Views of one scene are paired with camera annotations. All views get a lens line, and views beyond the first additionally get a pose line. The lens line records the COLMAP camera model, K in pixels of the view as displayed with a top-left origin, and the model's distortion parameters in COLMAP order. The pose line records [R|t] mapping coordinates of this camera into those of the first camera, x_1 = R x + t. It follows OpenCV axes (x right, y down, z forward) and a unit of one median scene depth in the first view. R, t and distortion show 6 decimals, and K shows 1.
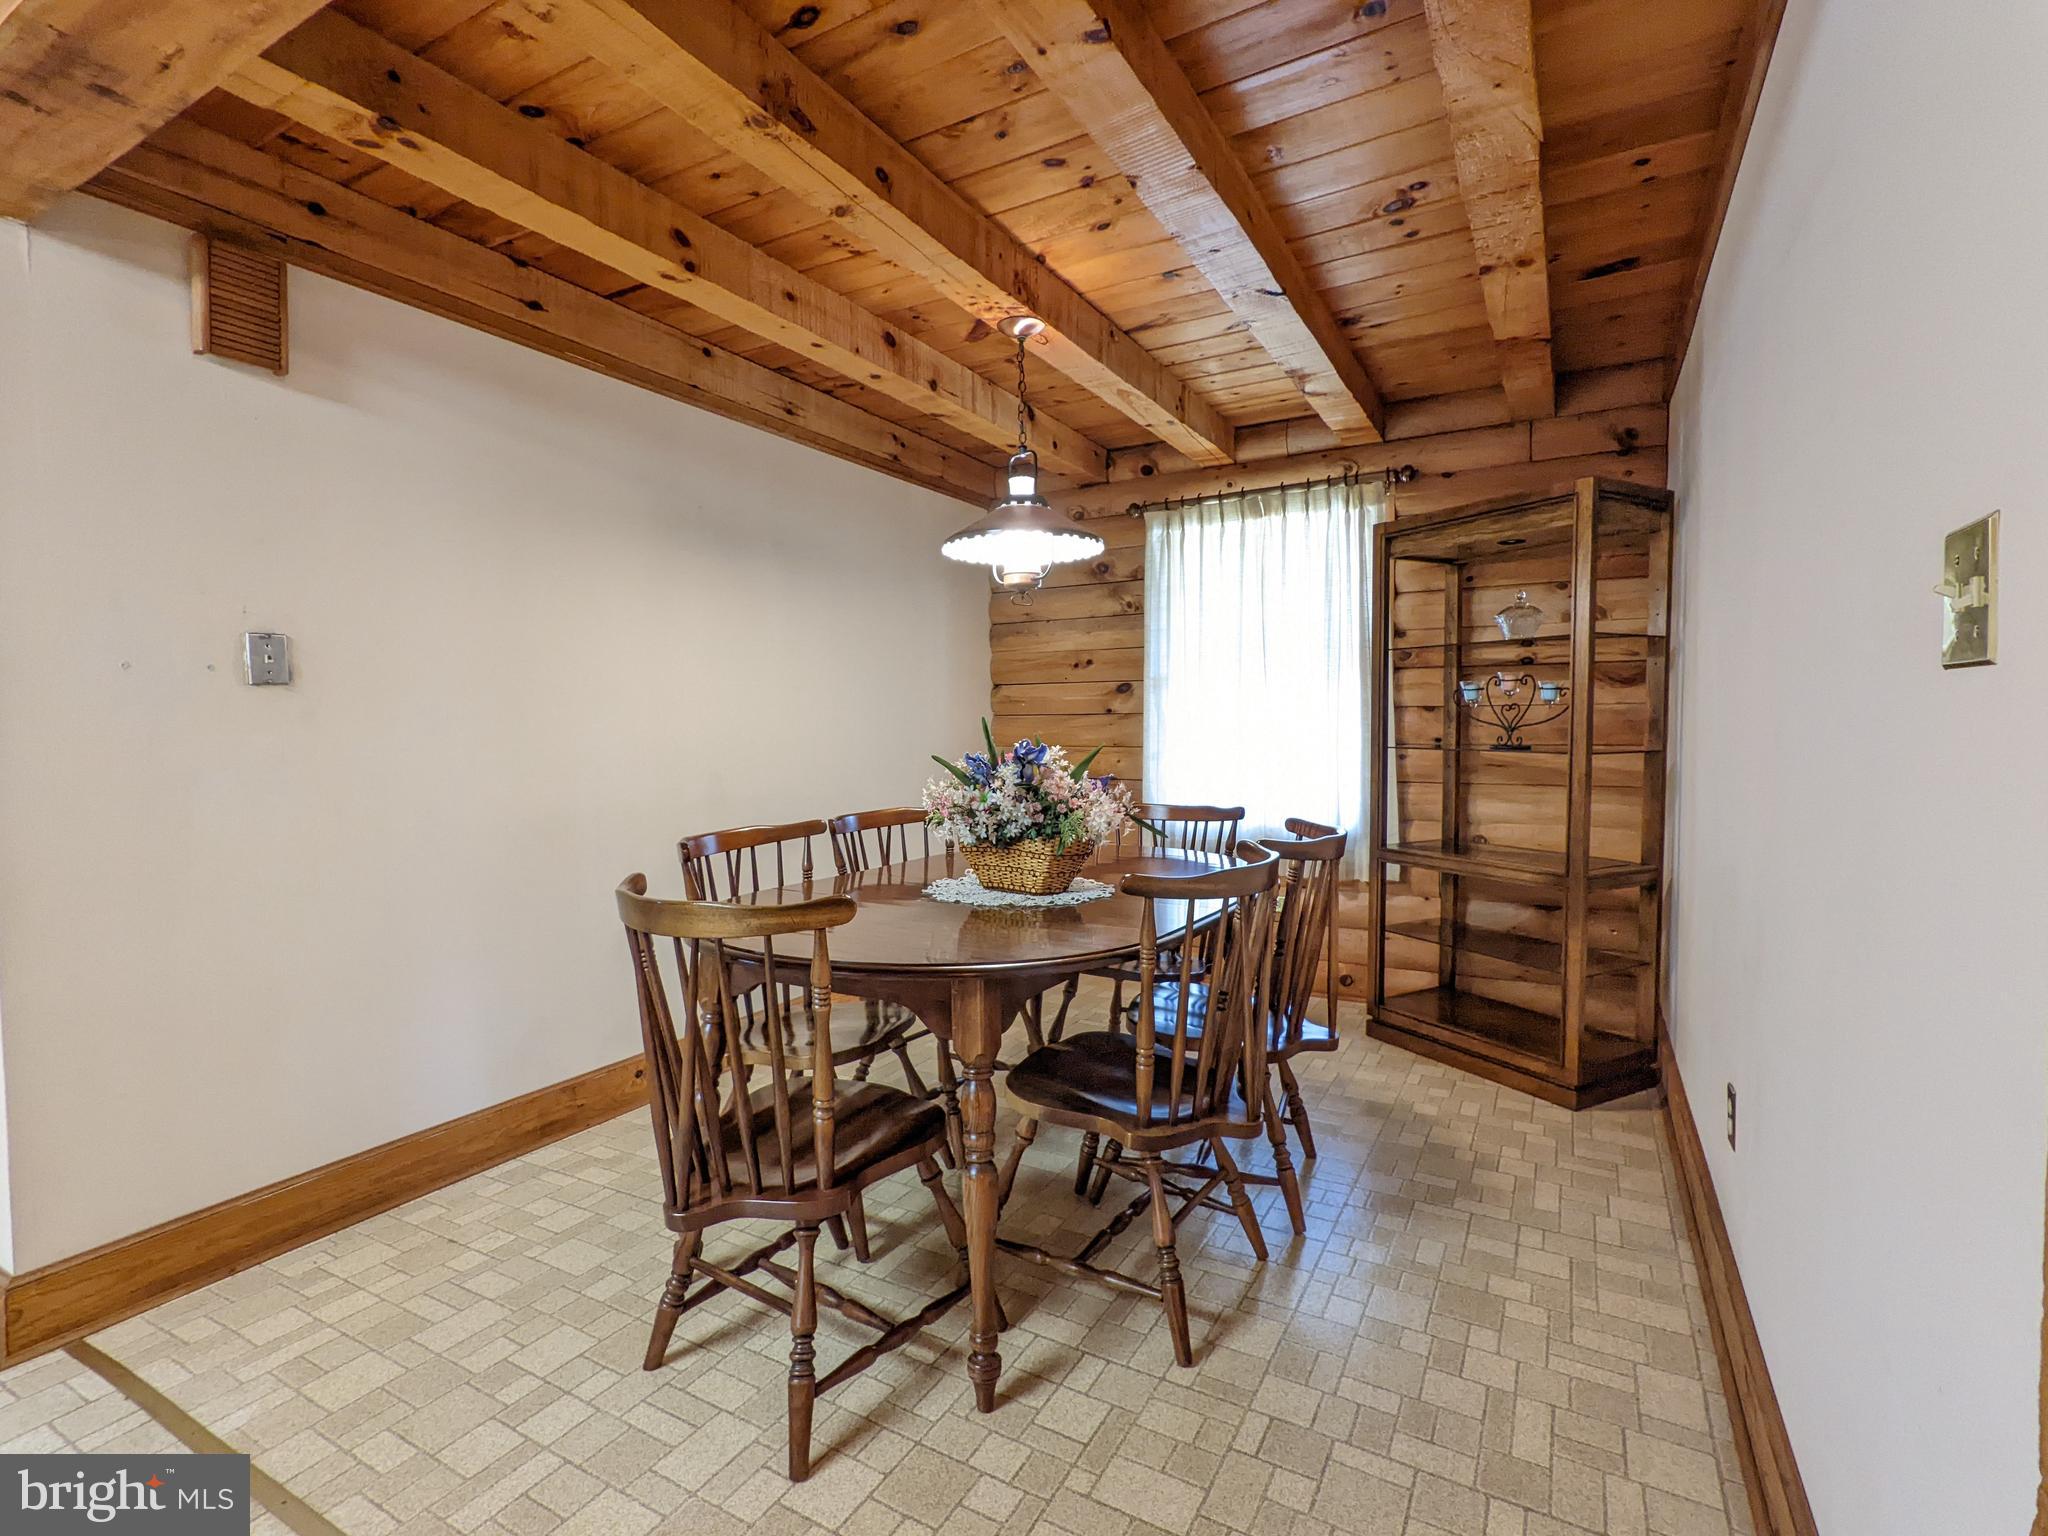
lens RADIAL K [[969.3, 0, 1052.7], [0, 969.3, 754.3], [0, 0, 1]] dist [0.000194, -0.000344]
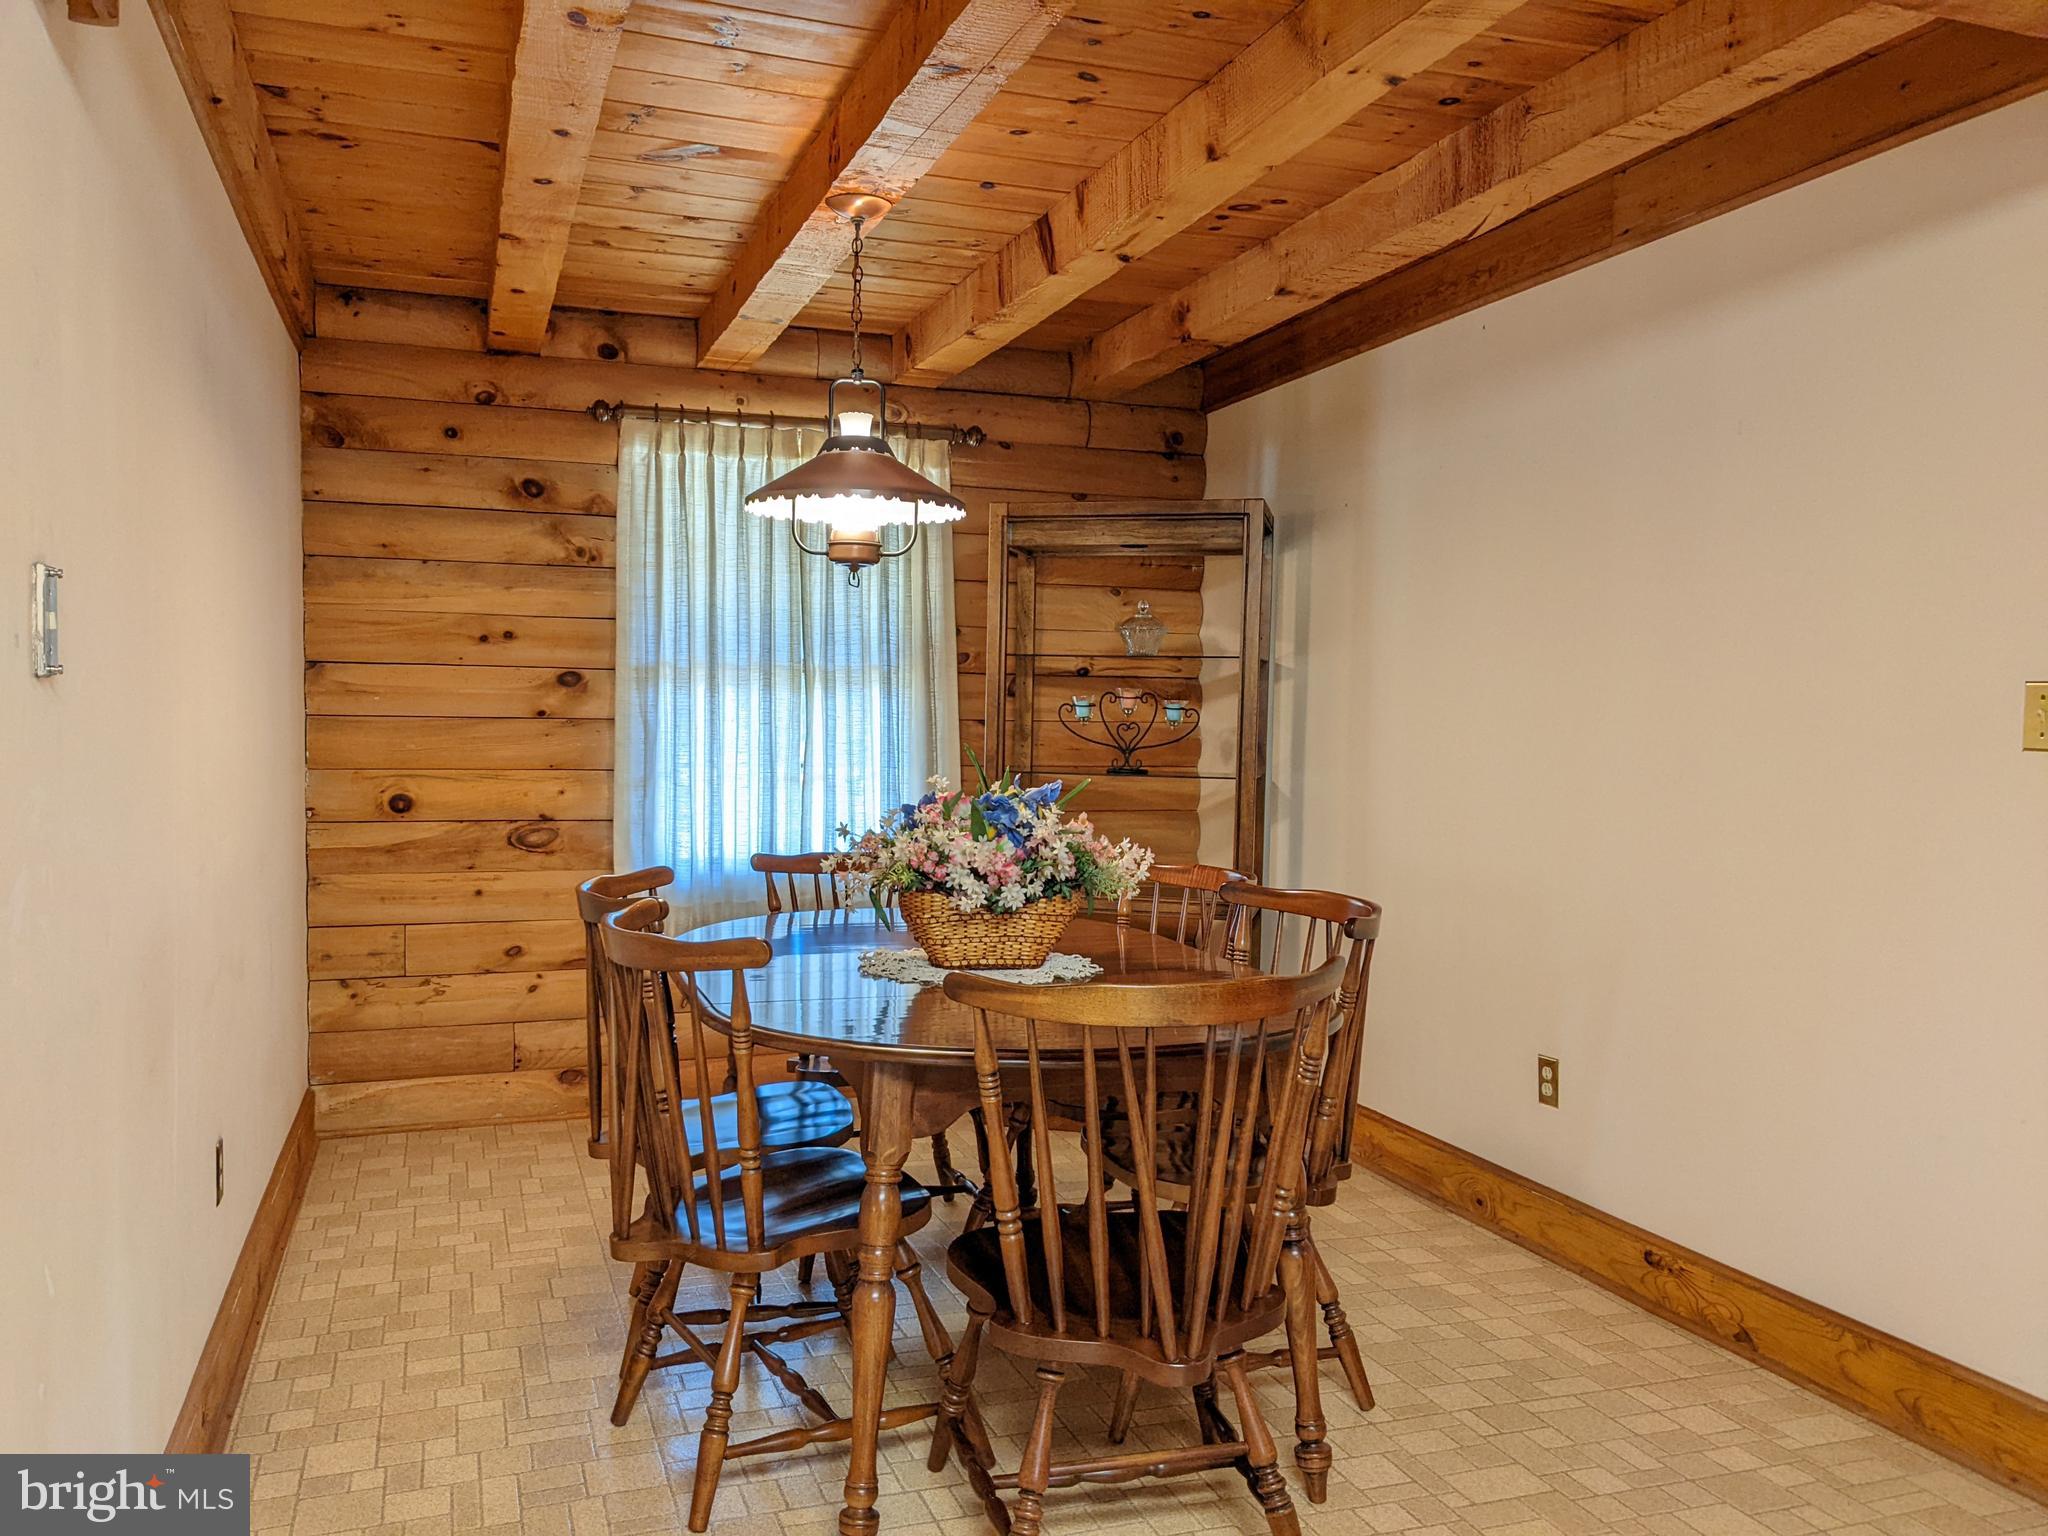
lens RADIAL K [[1598.7, 0, 1004.6], [0, 1598.7, 749.1], [0, 0, 1]] dist [0.051087, -0.078562]
pose [[0.659890, 0.001453, 0.751361, -0.893179], [0.003517, 0.999981, -0.005023, -0.025132], [-0.751354, 0.005957, 0.659873, 0.123424]]
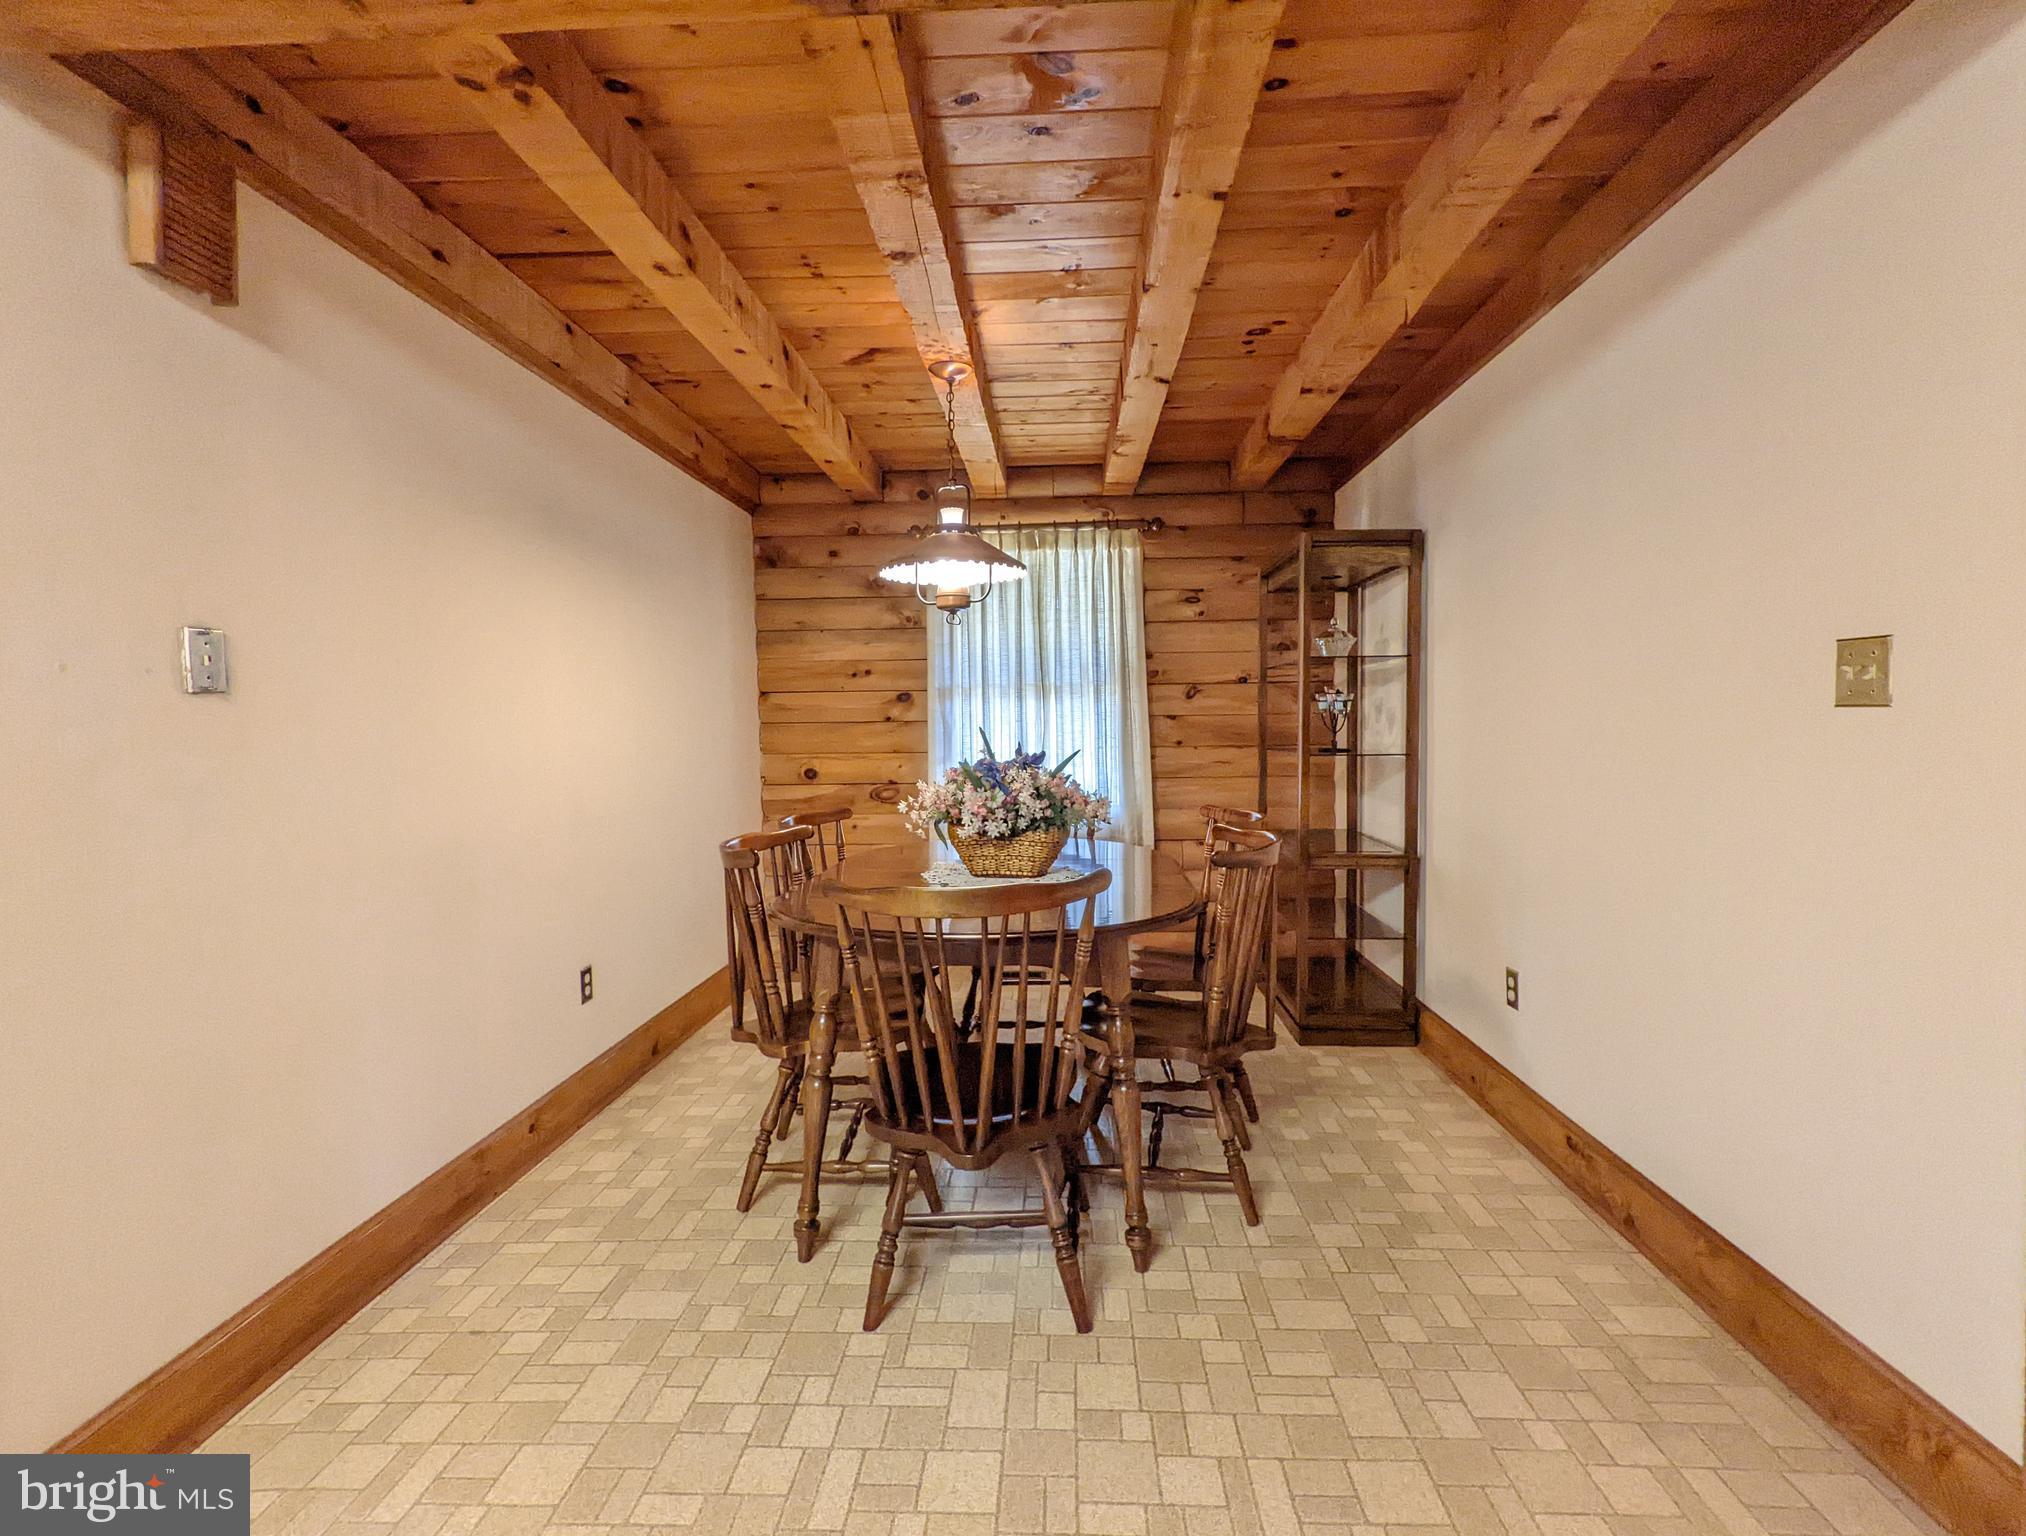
lens RADIAL K [[964.4, 0, 1030.9], [0, 964.4, 752.8], [0, 0, 1]] dist [0.001313, 0.000362]
pose [[0.890210, -0.017417, 0.455217, -0.470413], [0.019313, 0.999813, 0.000484, -0.009100], [-0.455140, 0.008361, 0.890380, -0.005646]]
